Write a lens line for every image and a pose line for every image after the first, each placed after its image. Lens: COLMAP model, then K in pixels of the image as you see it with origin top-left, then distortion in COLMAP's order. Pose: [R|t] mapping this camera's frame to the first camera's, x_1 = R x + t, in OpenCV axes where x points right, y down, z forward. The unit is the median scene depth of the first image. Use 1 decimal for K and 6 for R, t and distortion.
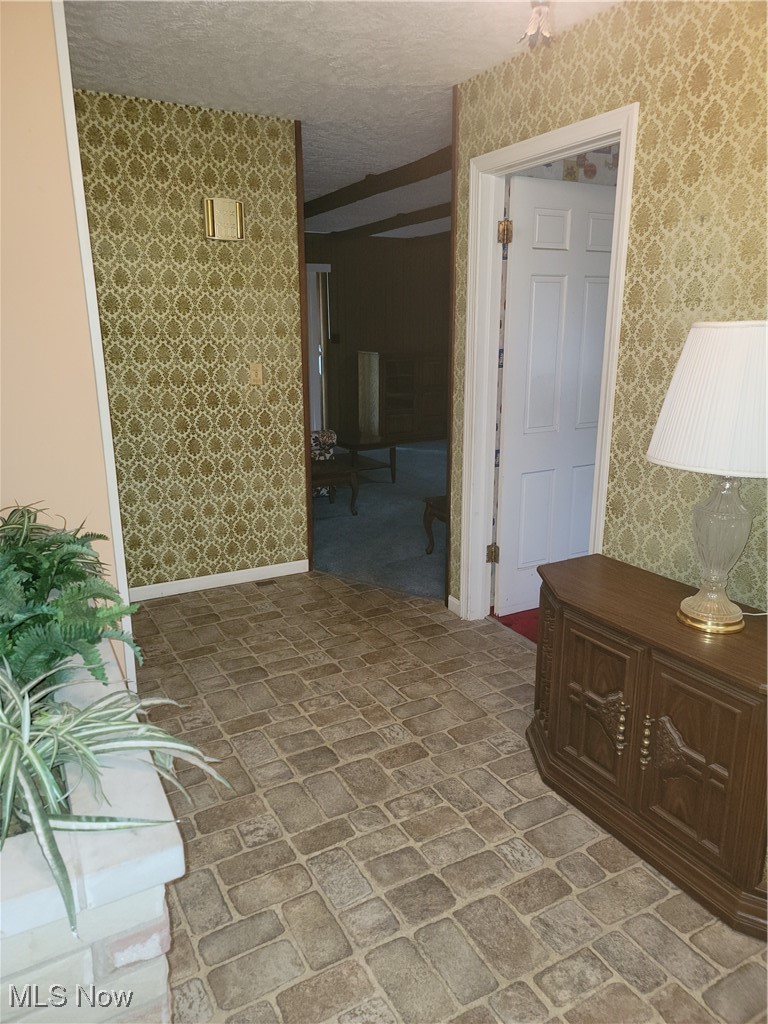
lens RADIAL K [[707.1, 0, 384.0], [0, 707.1, 512.0], [0, 0, 1]] dist [0.085361, -0.073196]
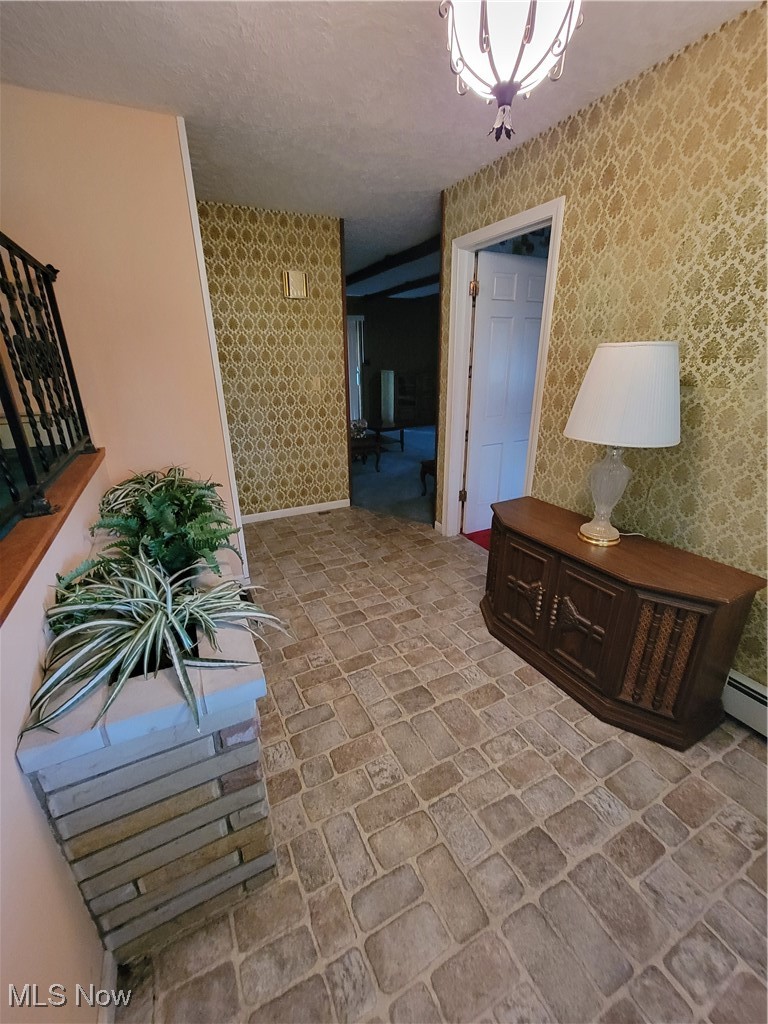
lens RADIAL K [[419.7, 0, 378.8], [0, 419.7, 514.2], [0, 0, 1]] dist [-0.004023, 0.000794]
pose [[0.999029, 0.004658, -0.043802, 0.006120], [-0.000043, 0.994496, 0.104777, 0.000296], [0.044049, -0.104673, 0.993531, 0.048546]]
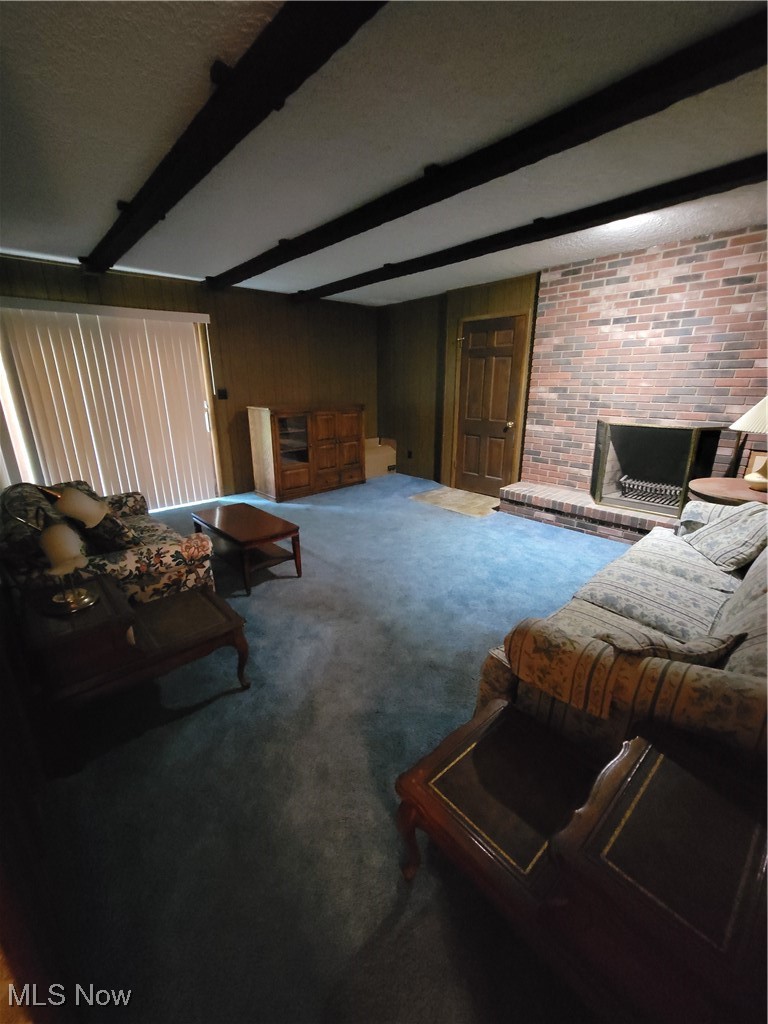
lens RADIAL K [[419.7, 0, 378.8], [0, 419.7, 514.2], [0, 0, 1]] dist [-0.004023, 0.000794]
pose [[0.972891, -0.071167, 0.220041, 0.004154], [0.059686, 0.996507, 0.058402, -0.283110], [-0.223429, -0.043685, 0.973741, 1.090729]]
